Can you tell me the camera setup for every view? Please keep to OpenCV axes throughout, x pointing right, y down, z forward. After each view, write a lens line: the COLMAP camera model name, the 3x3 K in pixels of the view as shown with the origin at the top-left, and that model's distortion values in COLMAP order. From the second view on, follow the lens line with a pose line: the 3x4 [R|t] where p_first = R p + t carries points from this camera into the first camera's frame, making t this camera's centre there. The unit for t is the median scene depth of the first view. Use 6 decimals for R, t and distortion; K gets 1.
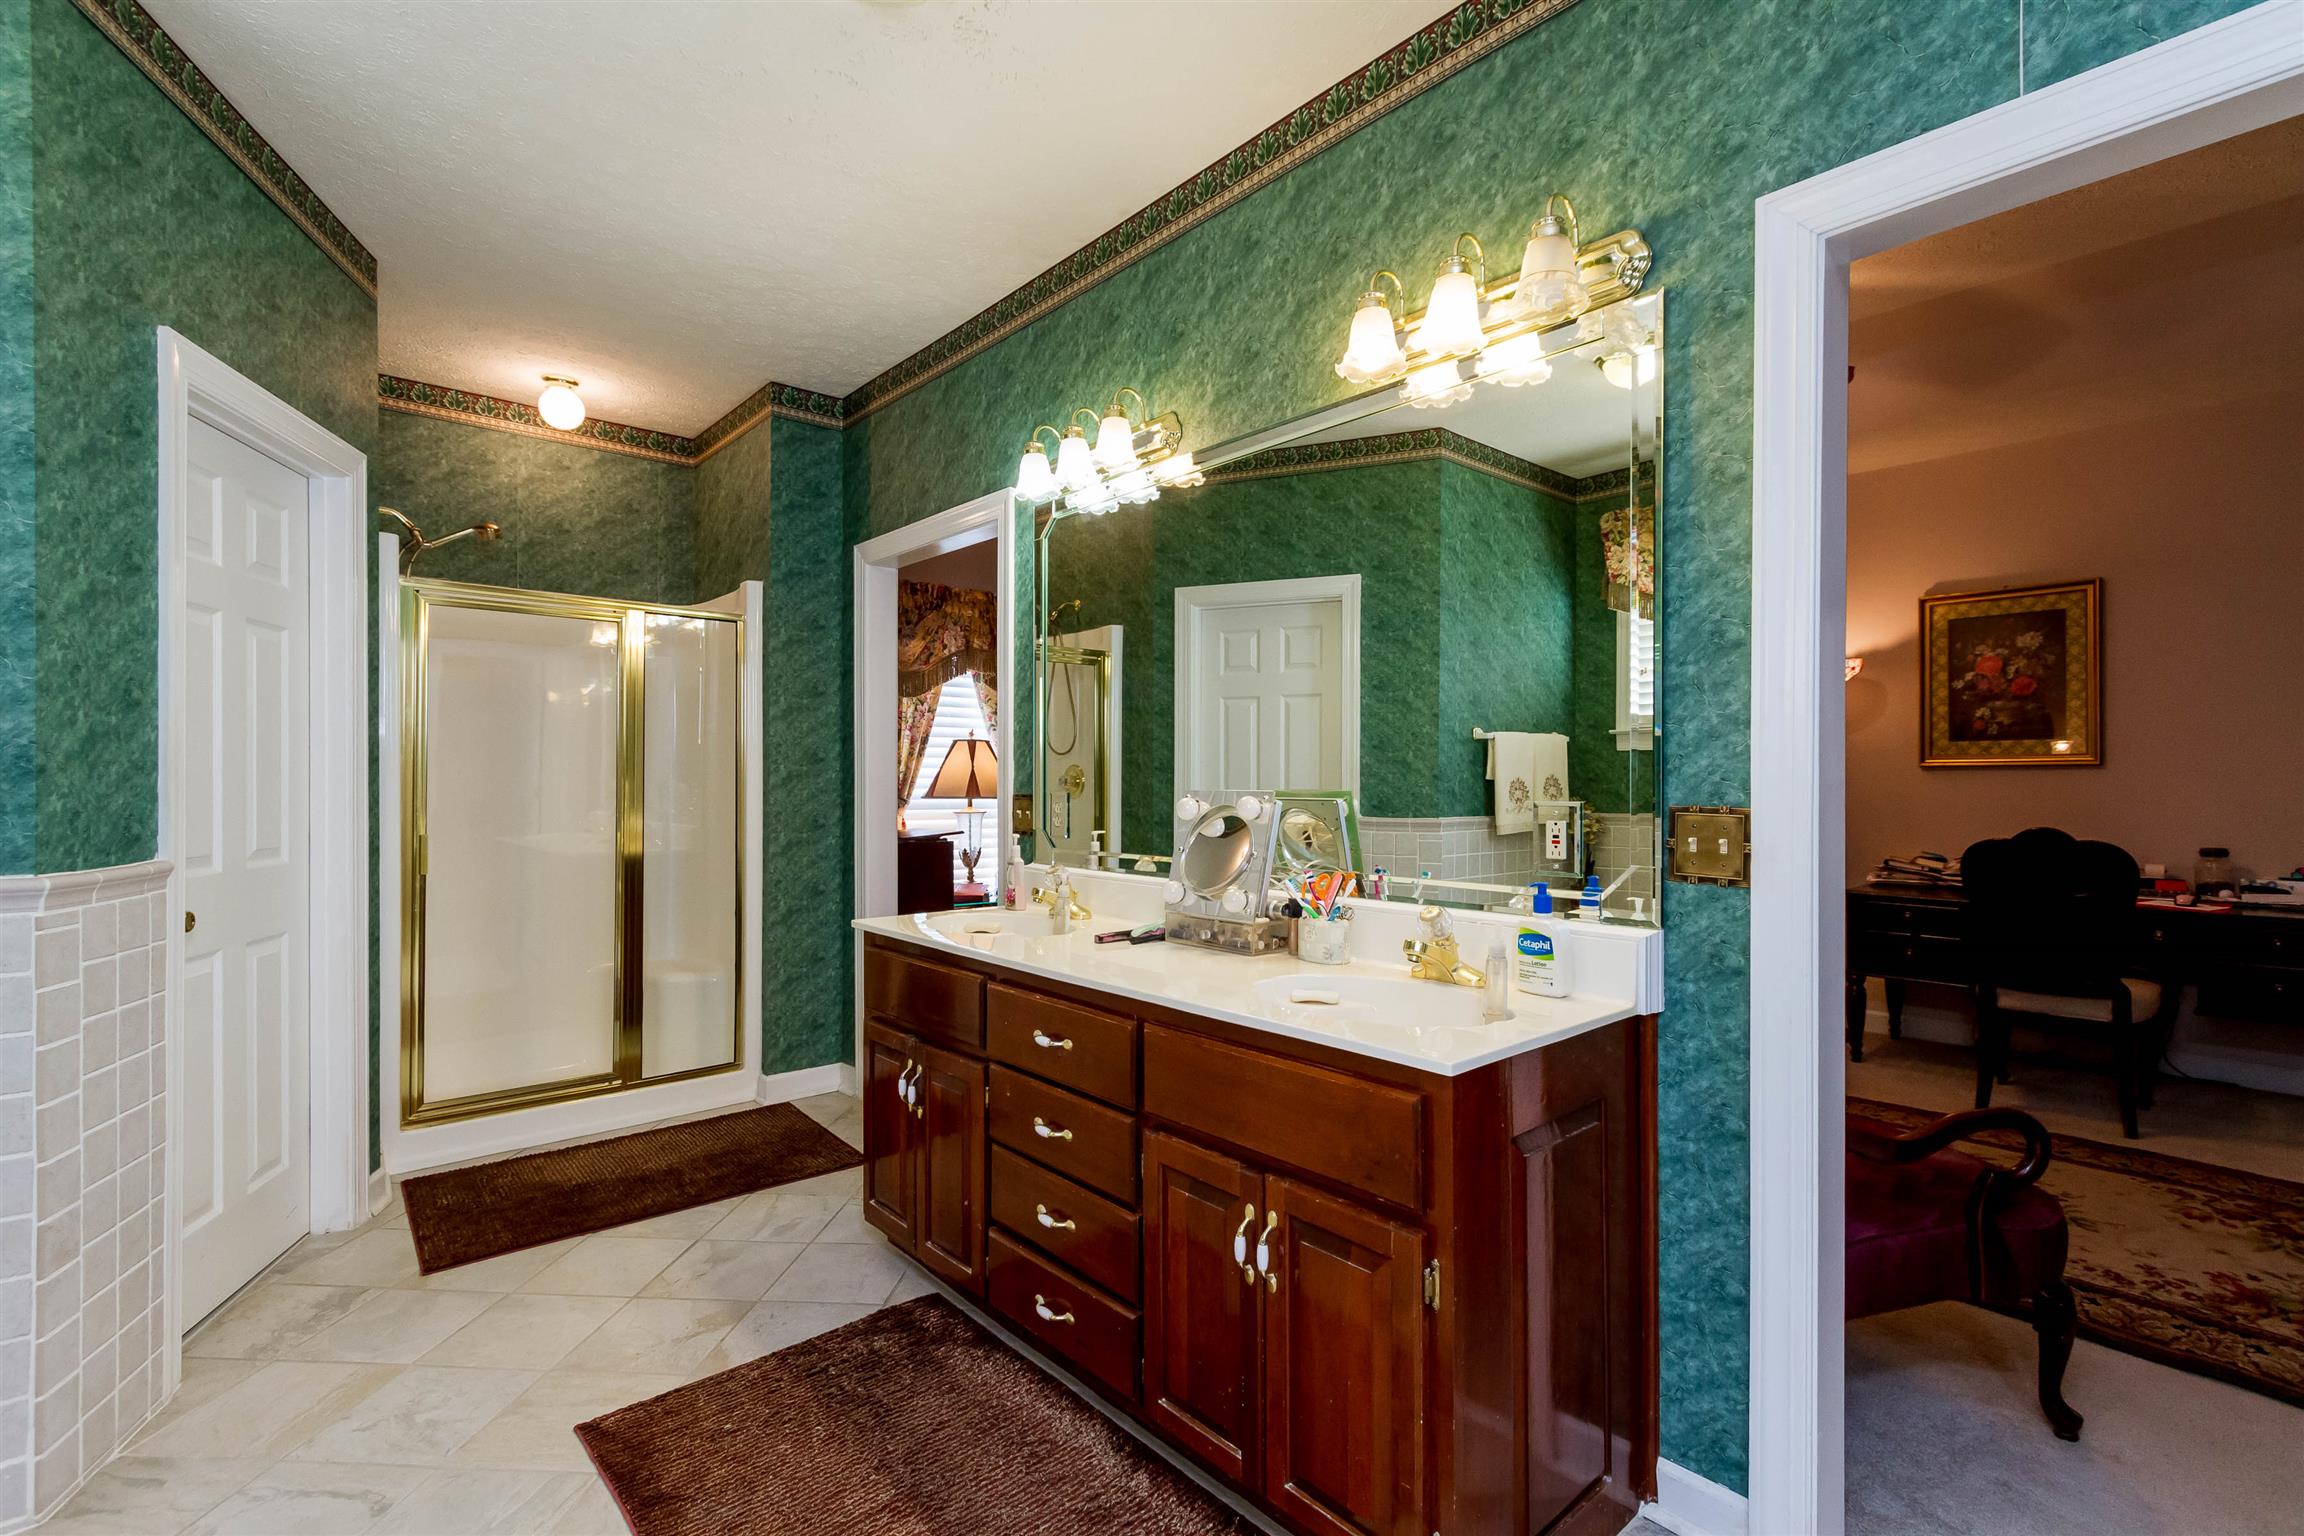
lens RADIAL K [[1055.7, 0, 1139.2], [0, 1055.7, 776.6], [0, 0, 1]] dist [0.004745, 0.000143]
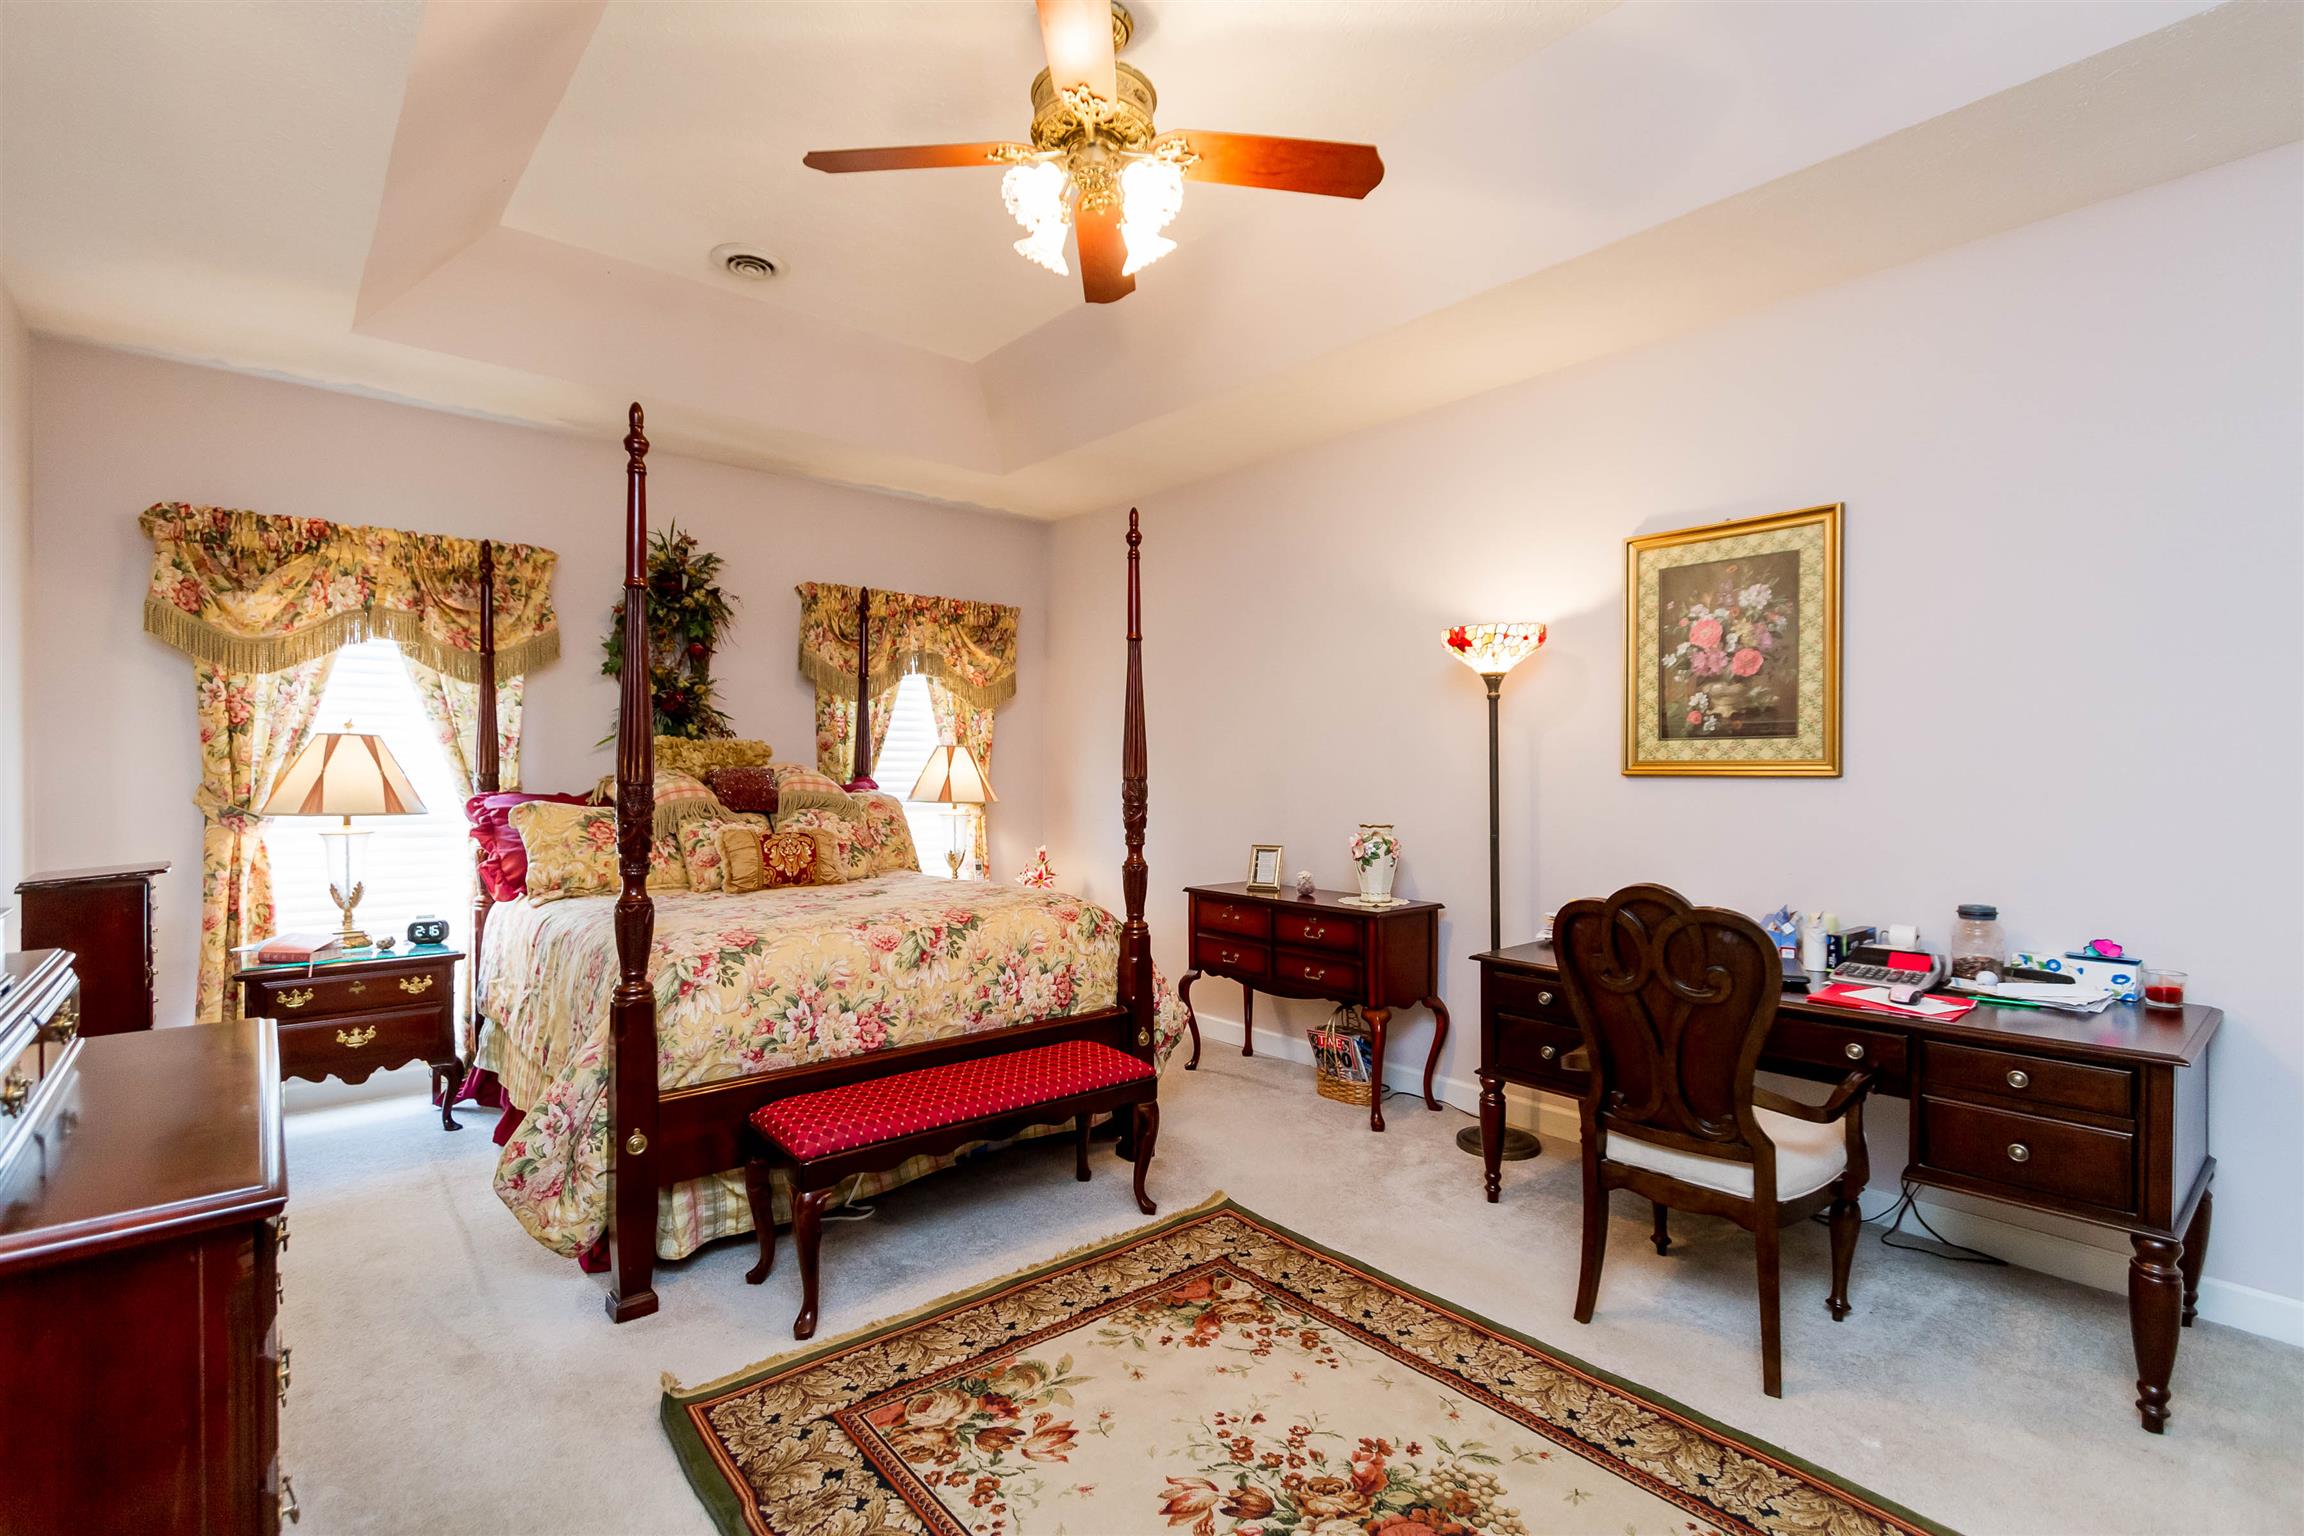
lens RADIAL K [[1055.7, 0, 1167.1], [0, 1055.7, 766.3], [0, 0, 1]] dist [0.004745, 0.000143]
pose [[0.999973, 0.005935, -0.004334, 0.452869], [-0.005976, 0.999937, -0.009478, -0.008232], [0.004278, 0.009504, 0.999946, 0.302504]]
